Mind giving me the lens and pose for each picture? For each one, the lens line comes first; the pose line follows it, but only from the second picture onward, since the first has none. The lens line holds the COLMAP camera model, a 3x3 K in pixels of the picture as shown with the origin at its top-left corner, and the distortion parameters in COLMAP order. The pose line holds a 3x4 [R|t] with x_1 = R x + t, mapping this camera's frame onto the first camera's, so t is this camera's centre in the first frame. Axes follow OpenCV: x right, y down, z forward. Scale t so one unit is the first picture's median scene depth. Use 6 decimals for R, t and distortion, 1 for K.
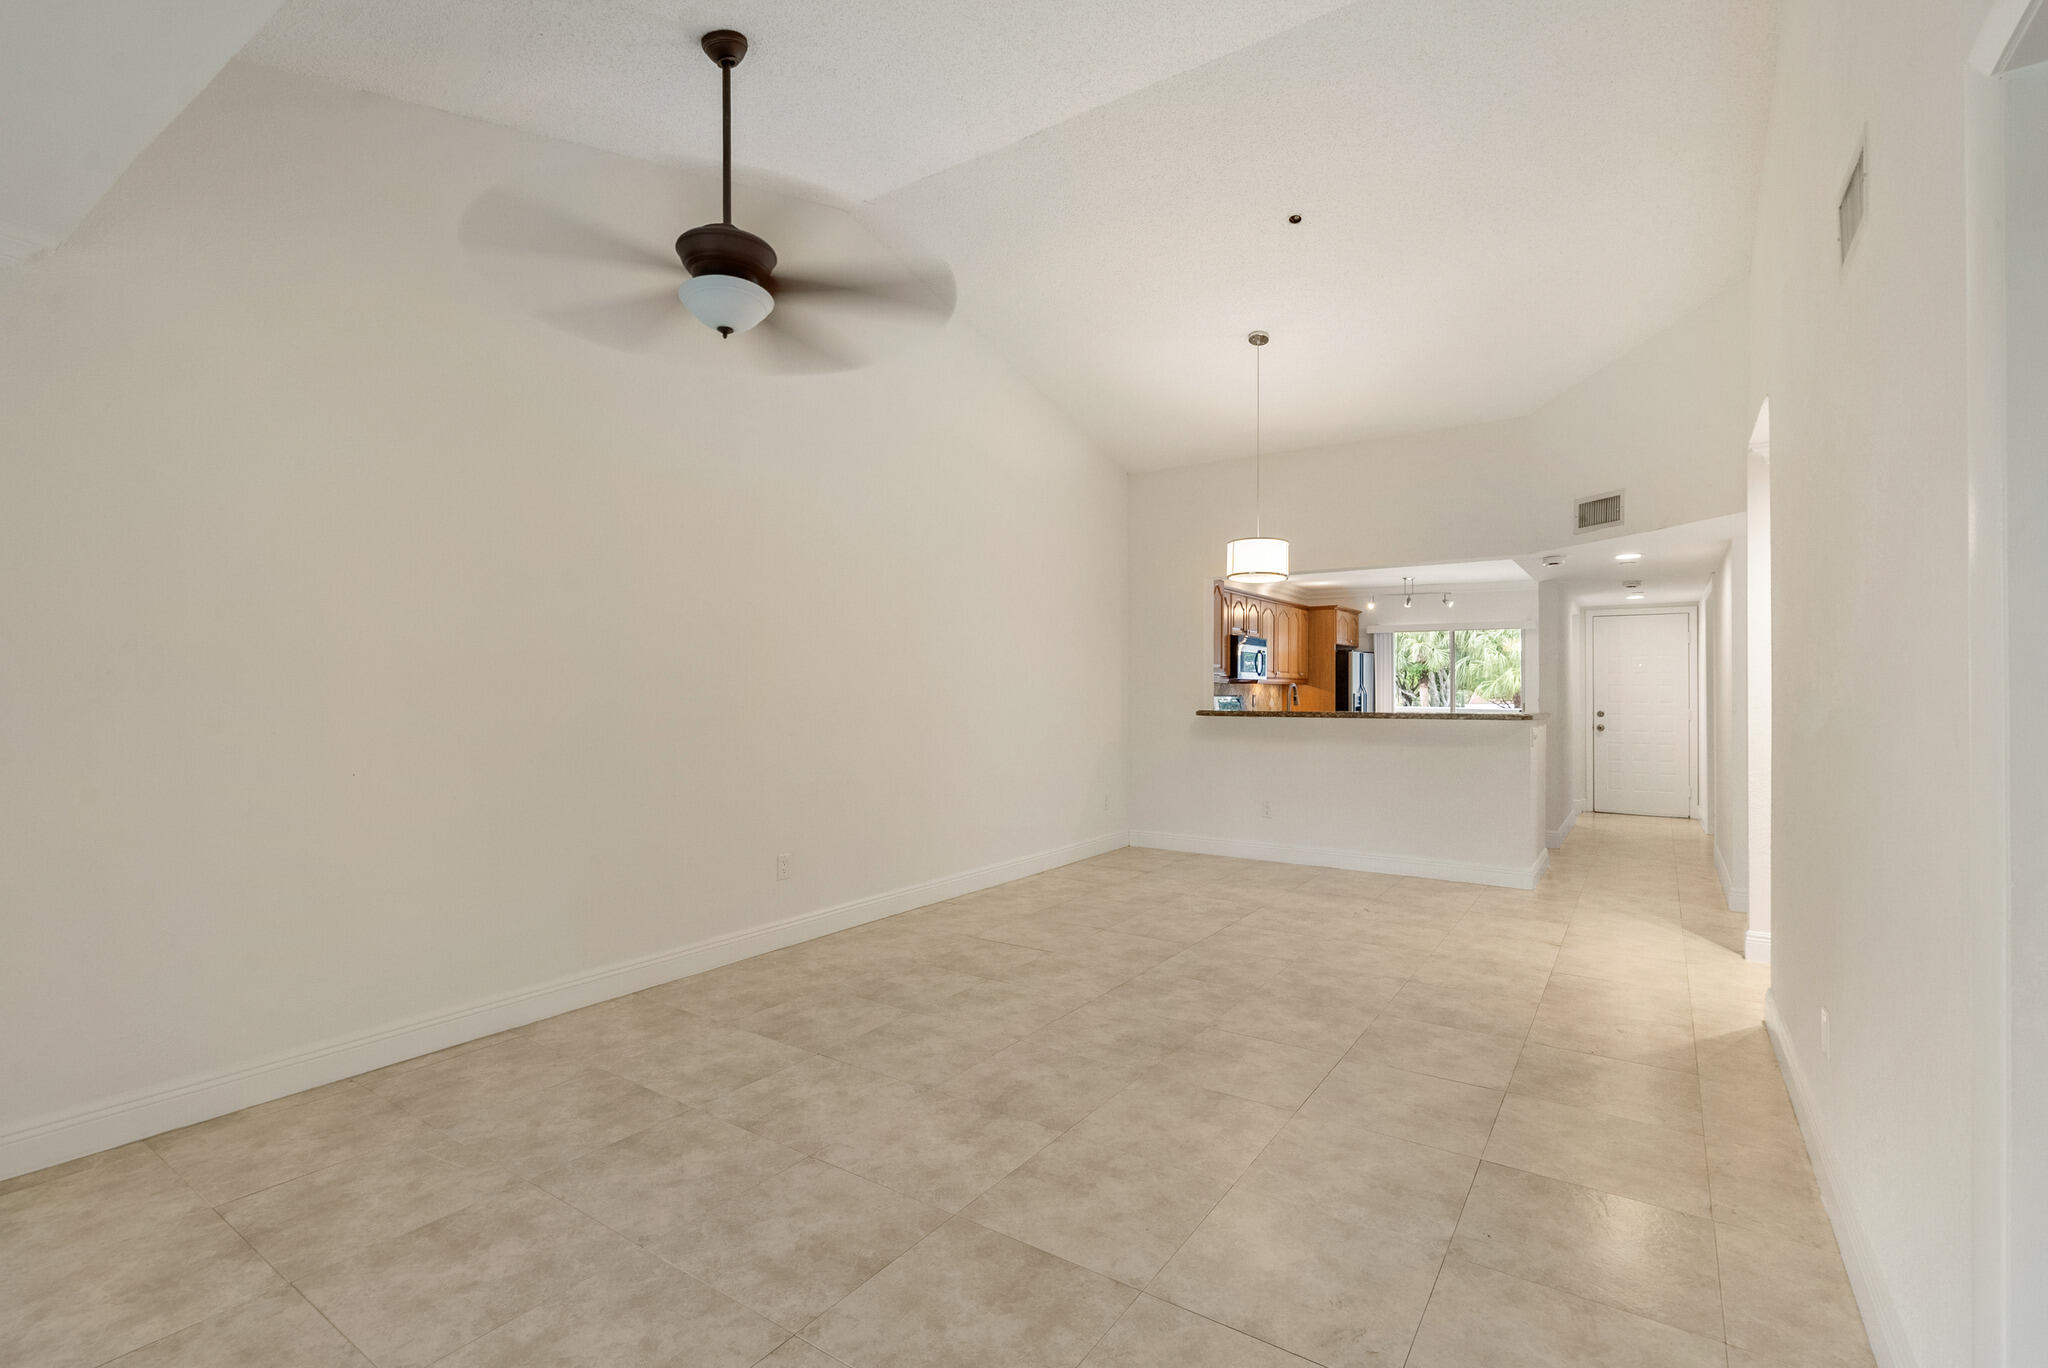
lens RADIAL K [[936.8, 0, 1030.6], [0, 936.8, 688.0], [0, 0, 1]] dist [-0.007501, 0.000554]
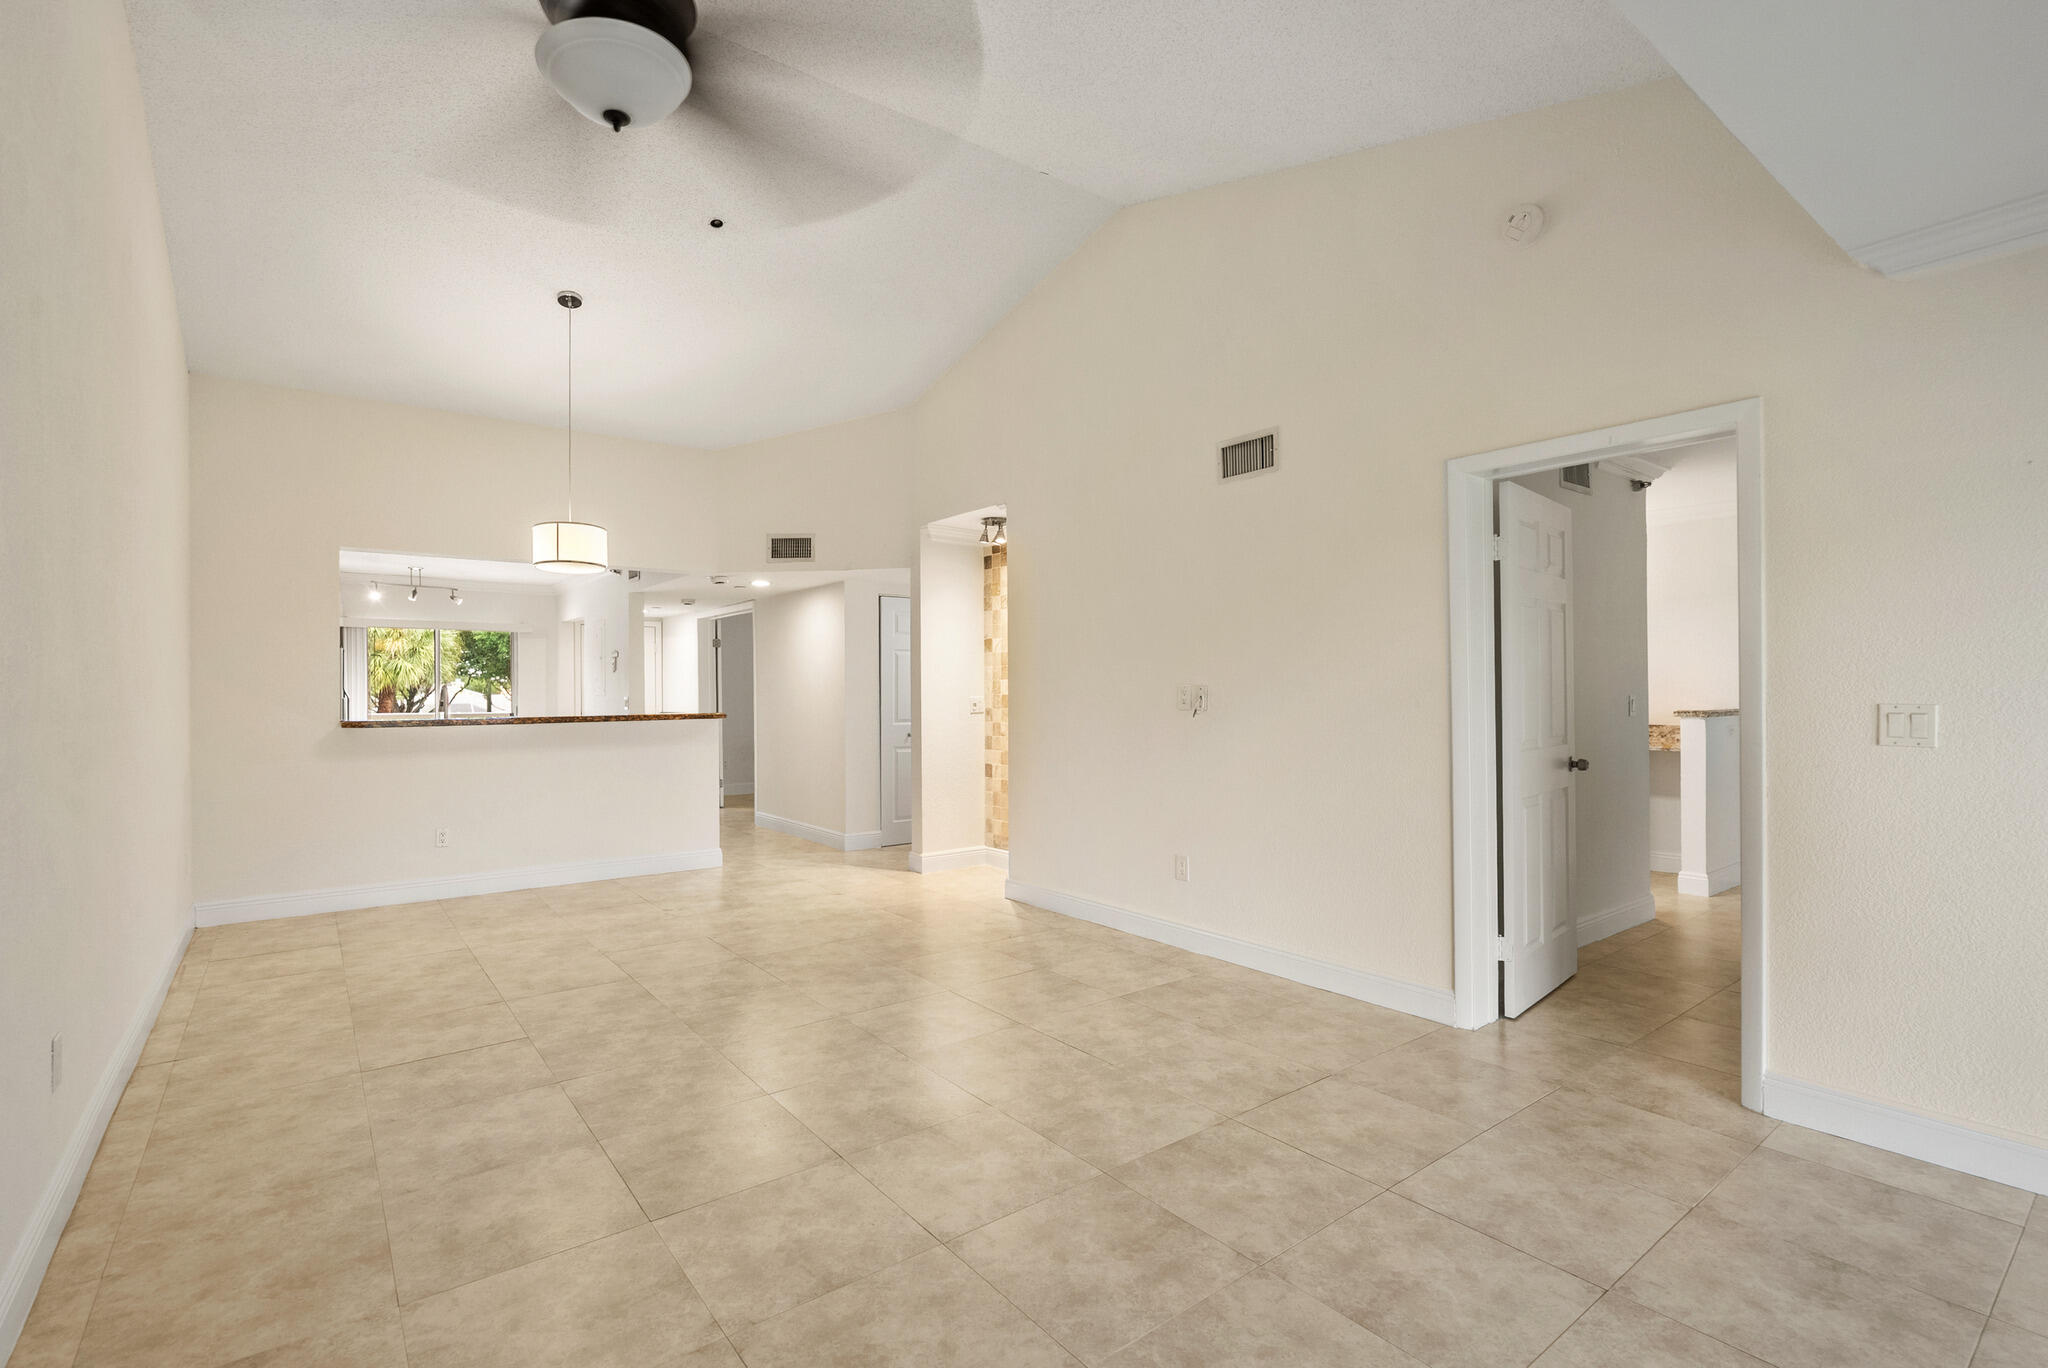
lens RADIAL K [[936.8, 0, 1030.6], [0, 936.8, 688.0], [0, 0, 1]] dist [-0.007501, 0.000554]
pose [[0.304046, -0.001358, 0.952656, -0.632708], [0.005168, 0.999987, -0.000224, -0.000102], [-0.952643, 0.004992, 0.304049, 0.415063]]
